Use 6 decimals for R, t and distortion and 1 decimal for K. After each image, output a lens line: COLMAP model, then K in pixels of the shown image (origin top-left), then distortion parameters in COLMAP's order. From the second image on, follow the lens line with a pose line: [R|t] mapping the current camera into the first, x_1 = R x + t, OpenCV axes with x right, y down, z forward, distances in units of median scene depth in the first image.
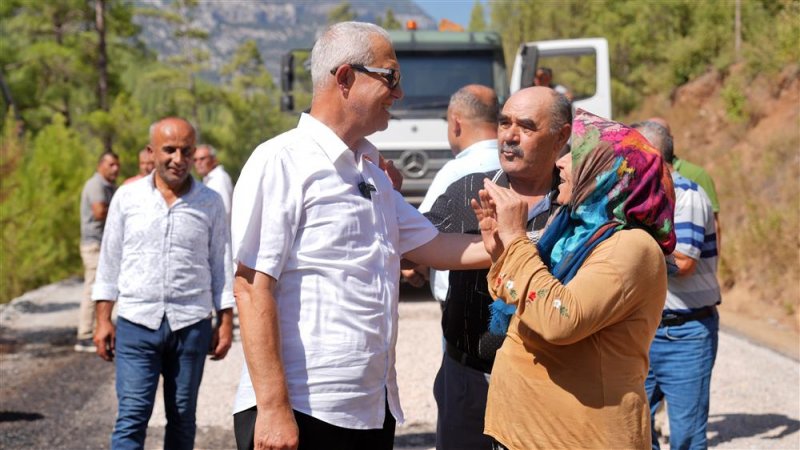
lens RADIAL K [[565.8, 0, 398.9], [0, 565.8, 221.9], [0, 0, 1]] dist [0.011209, -0.002256]
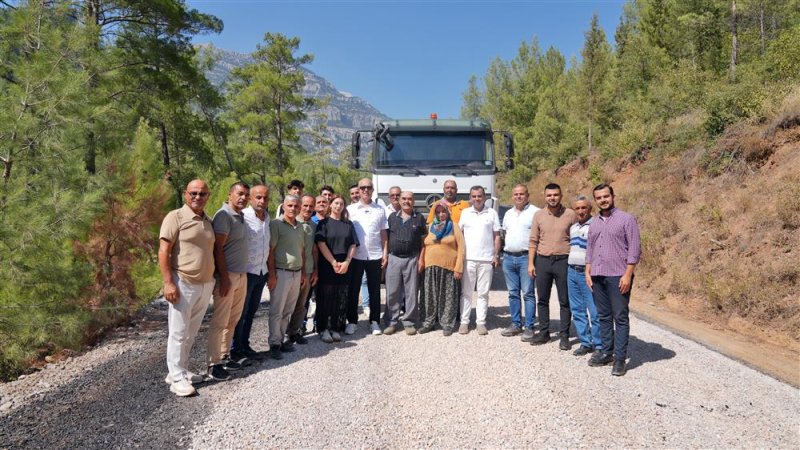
lens RADIAL K [[565.8, 0, 400.7], [0, 565.8, 225.7], [0, 0, 1]] dist [0.011209, -0.002256]
pose [[0.997738, 0.019030, -0.064474, 0.072140], [-0.022955, 0.997893, -0.060687, 0.109669], [0.063183, 0.062030, 0.996072, -1.072110]]
